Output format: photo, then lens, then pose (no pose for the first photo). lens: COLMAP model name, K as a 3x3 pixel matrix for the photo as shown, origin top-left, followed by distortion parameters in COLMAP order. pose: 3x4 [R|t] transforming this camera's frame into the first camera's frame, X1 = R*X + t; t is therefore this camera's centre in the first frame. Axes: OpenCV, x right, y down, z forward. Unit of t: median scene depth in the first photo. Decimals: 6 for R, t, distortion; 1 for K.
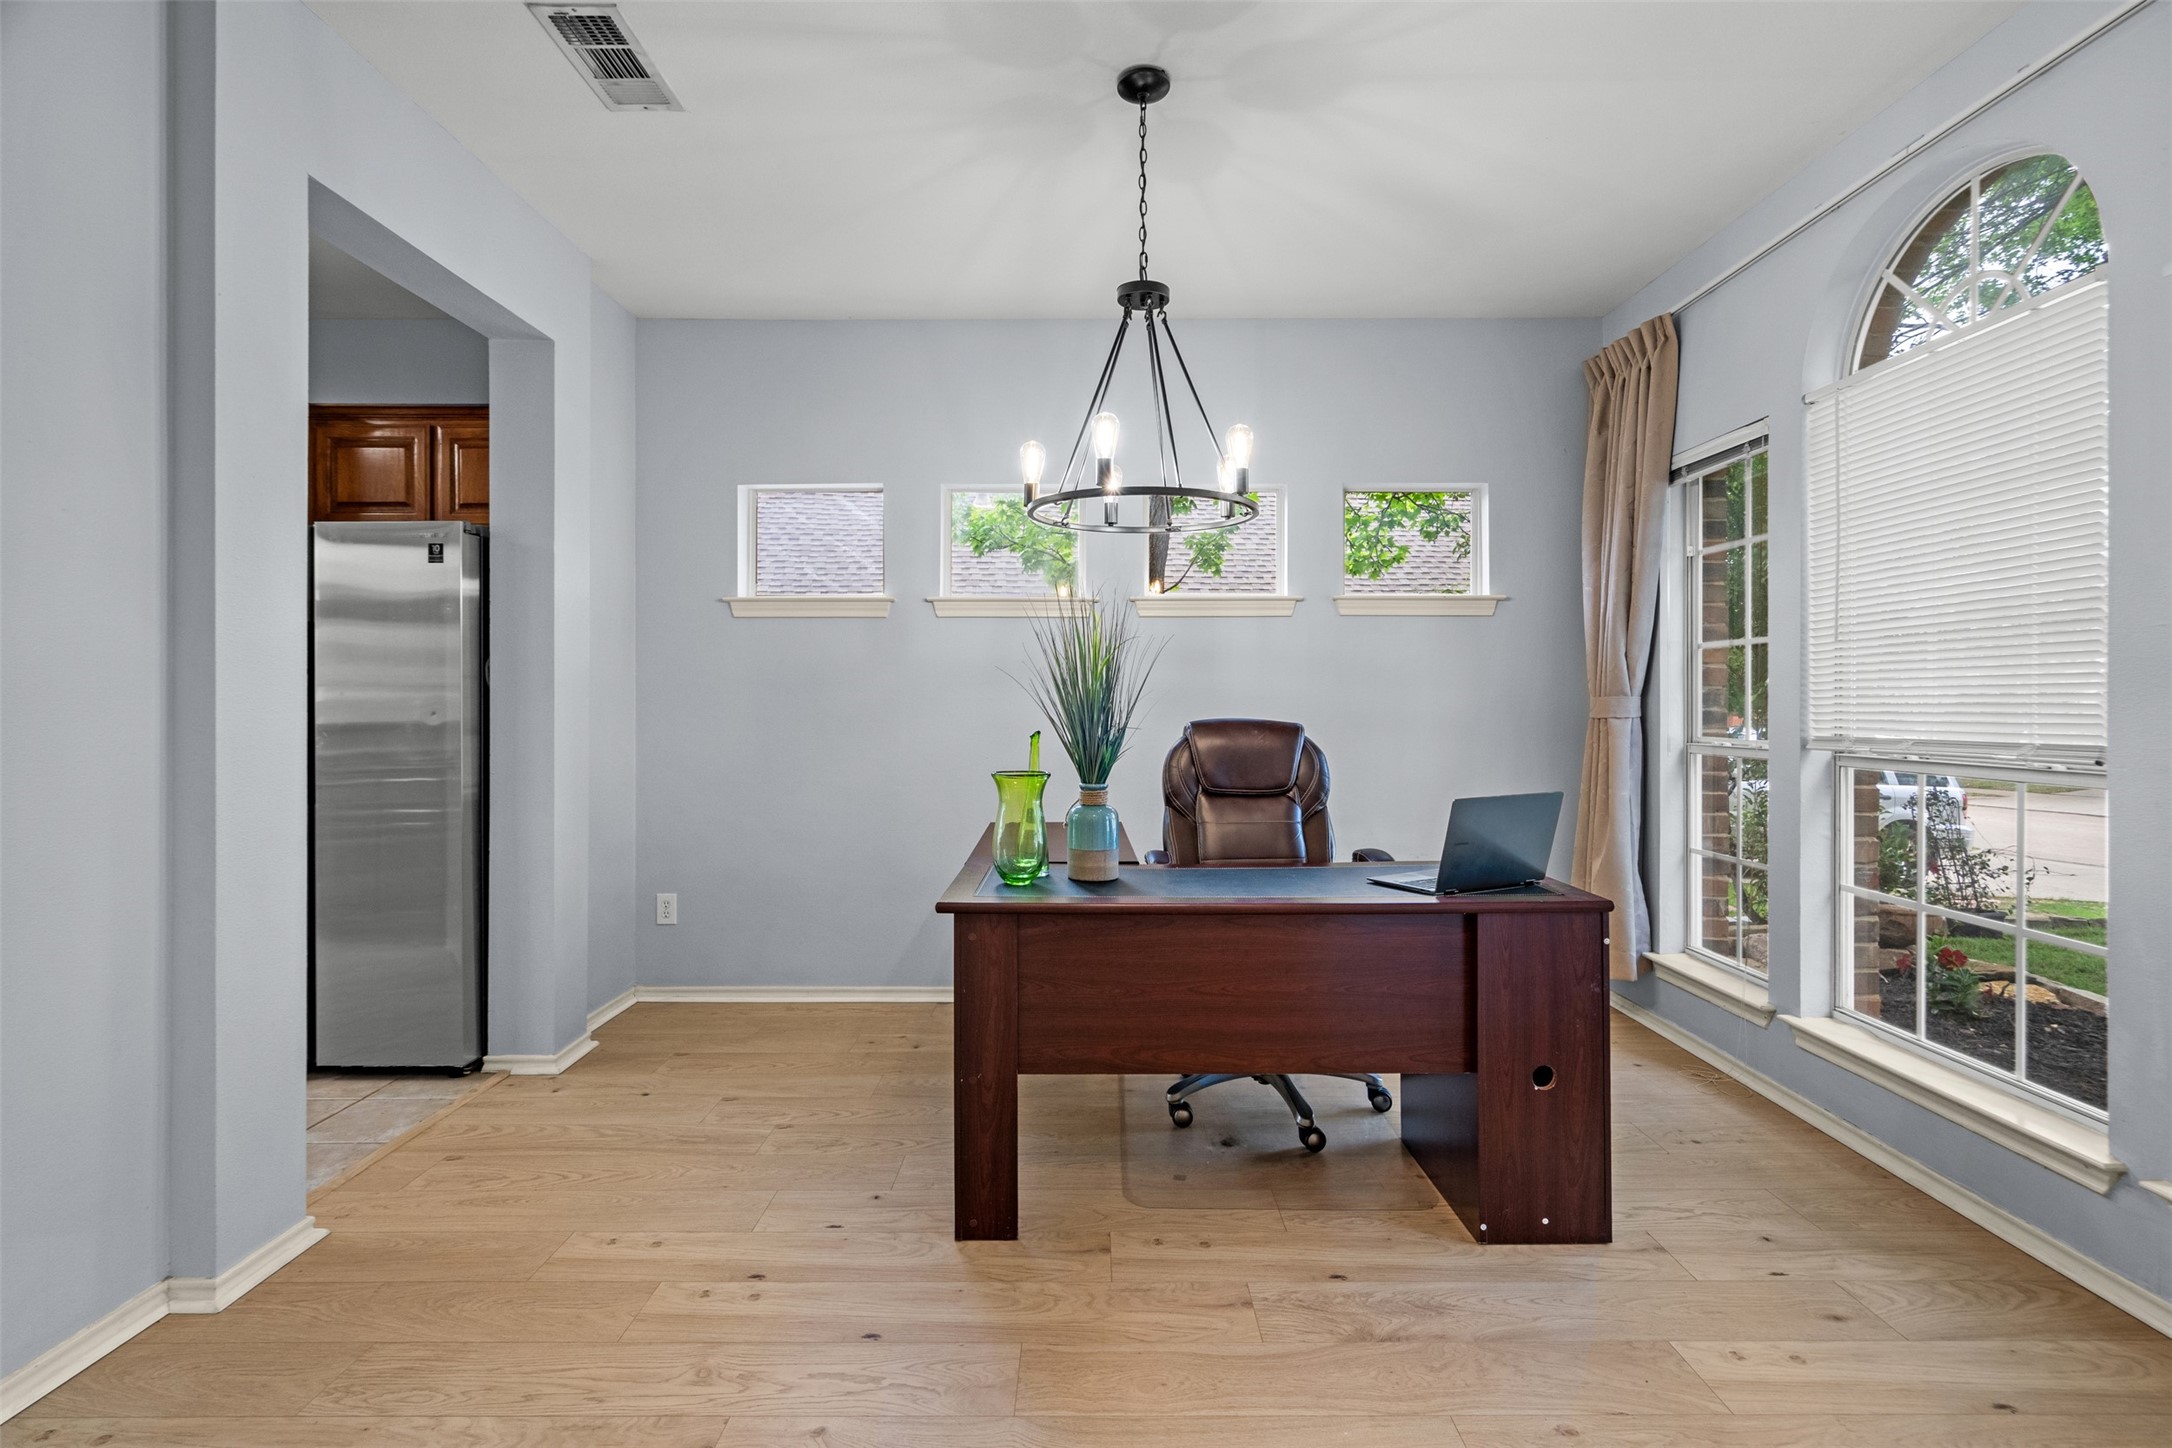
lens RADIAL K [[1004.4, 0, 1089.2], [0, 1004.4, 702.8], [0, 0, 1]] dist [-0.000793, -0.000112]
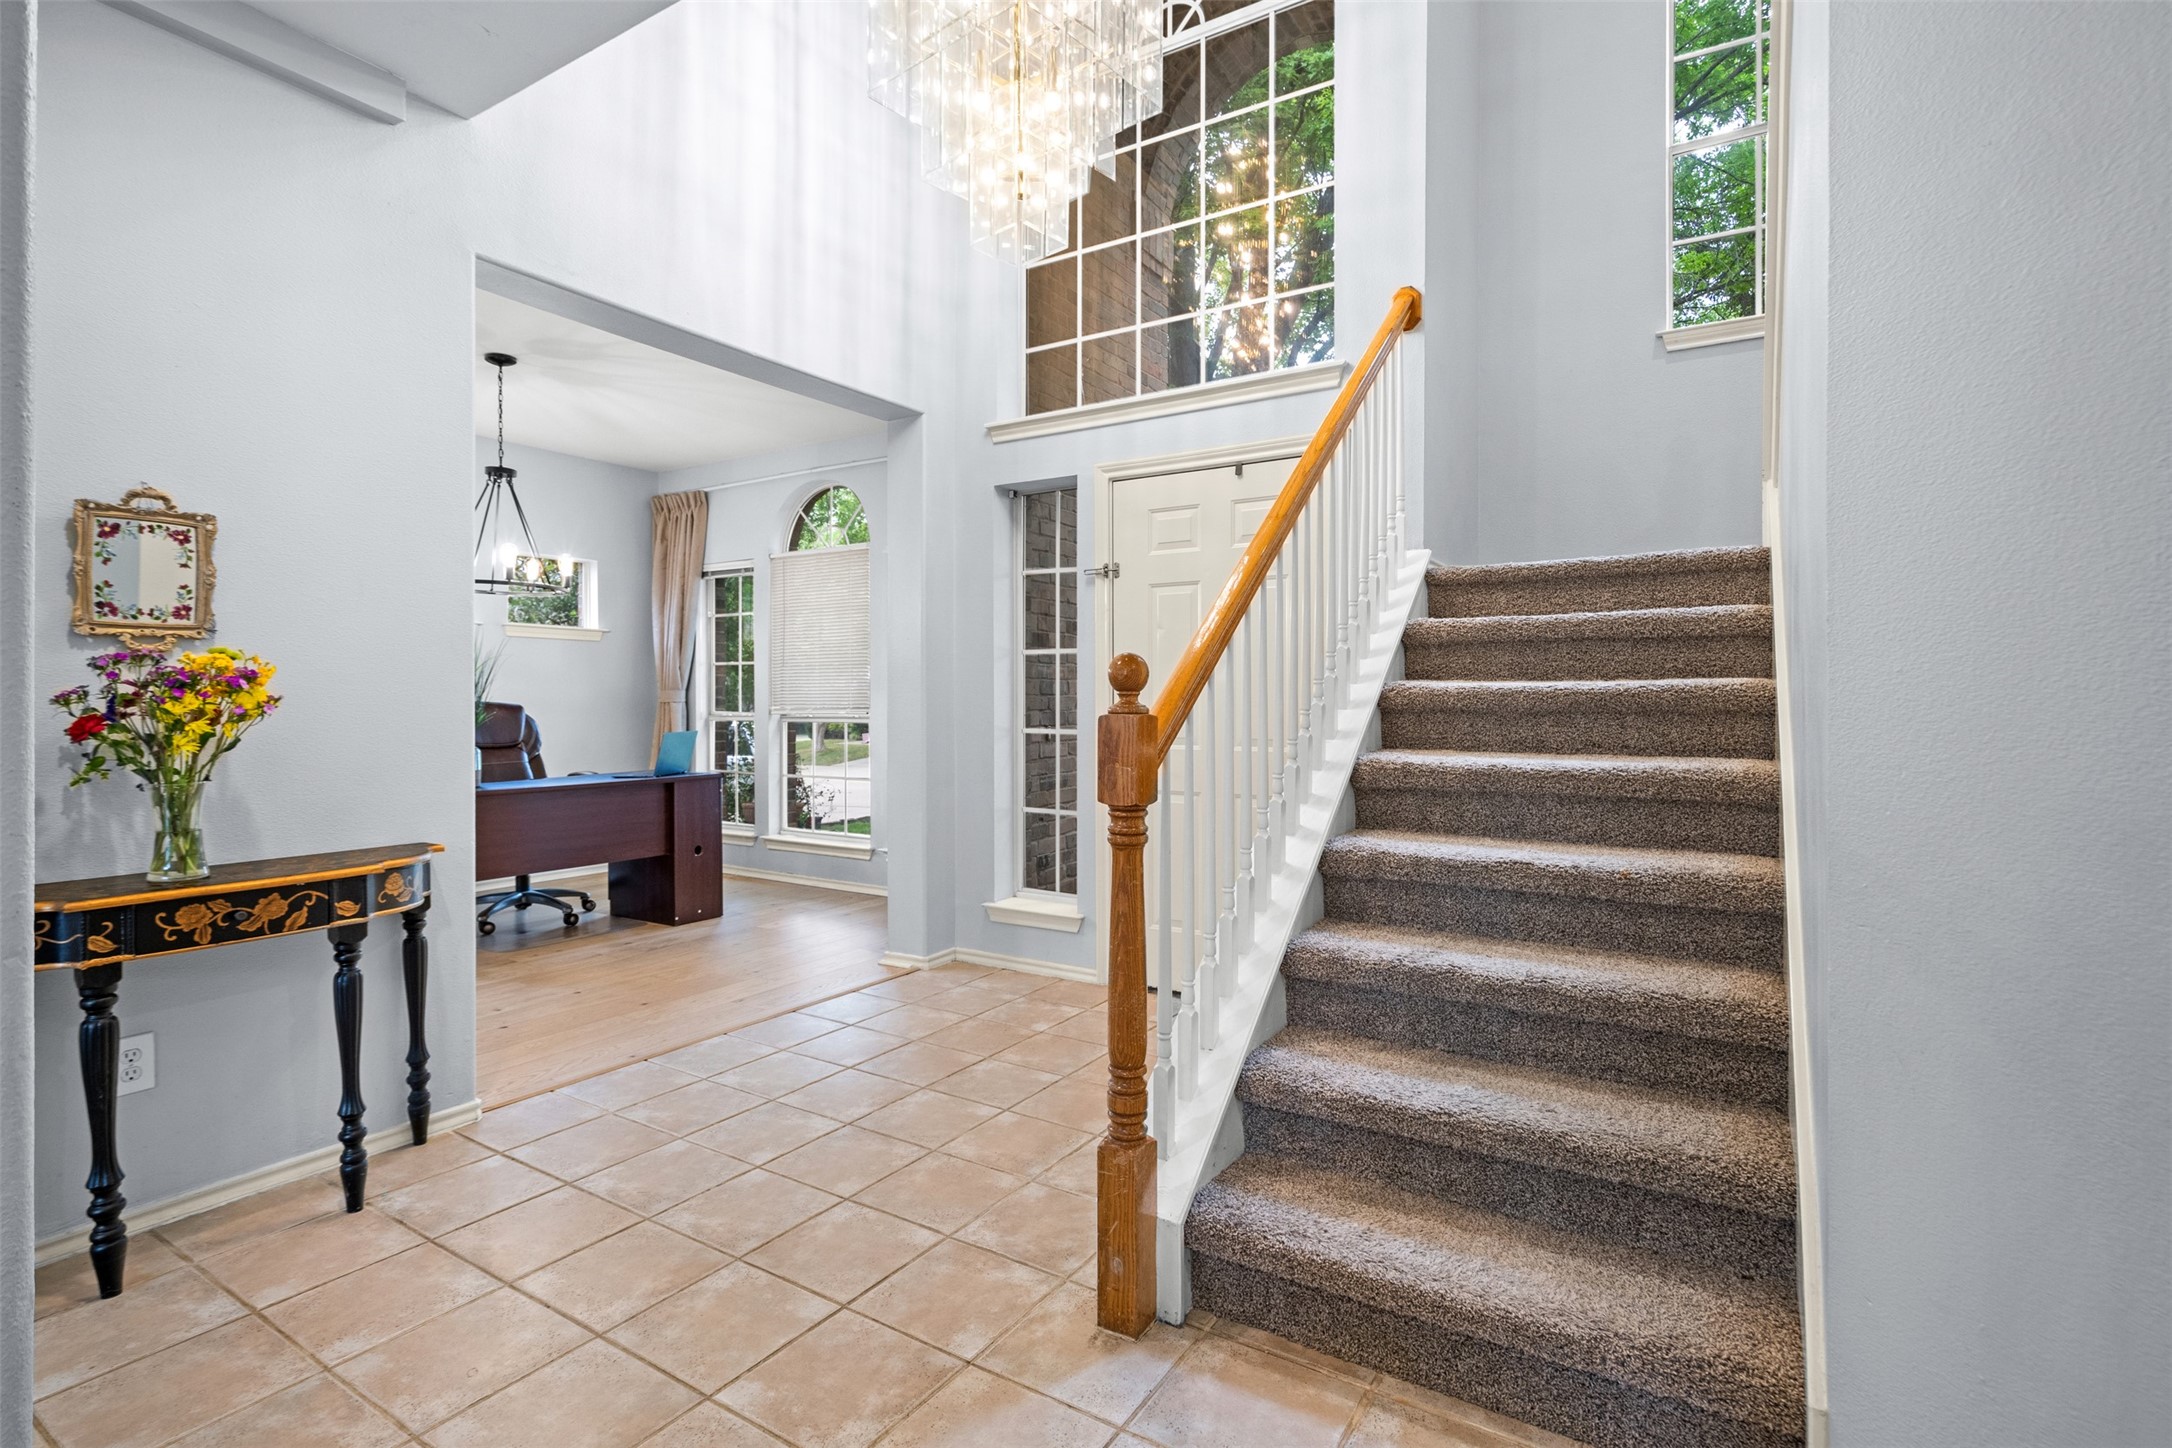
lens RADIAL K [[1004.4, 0, 1089.2], [0, 1004.4, 702.8], [0, 0, 1]] dist [-0.000793, -0.000112]
pose [[0.525832, -0.000760, 0.850588, -0.718269], [-0.000585, 0.999999, 0.001255, 0.015340], [-0.850588, -0.001157, 0.525831, -0.685572]]
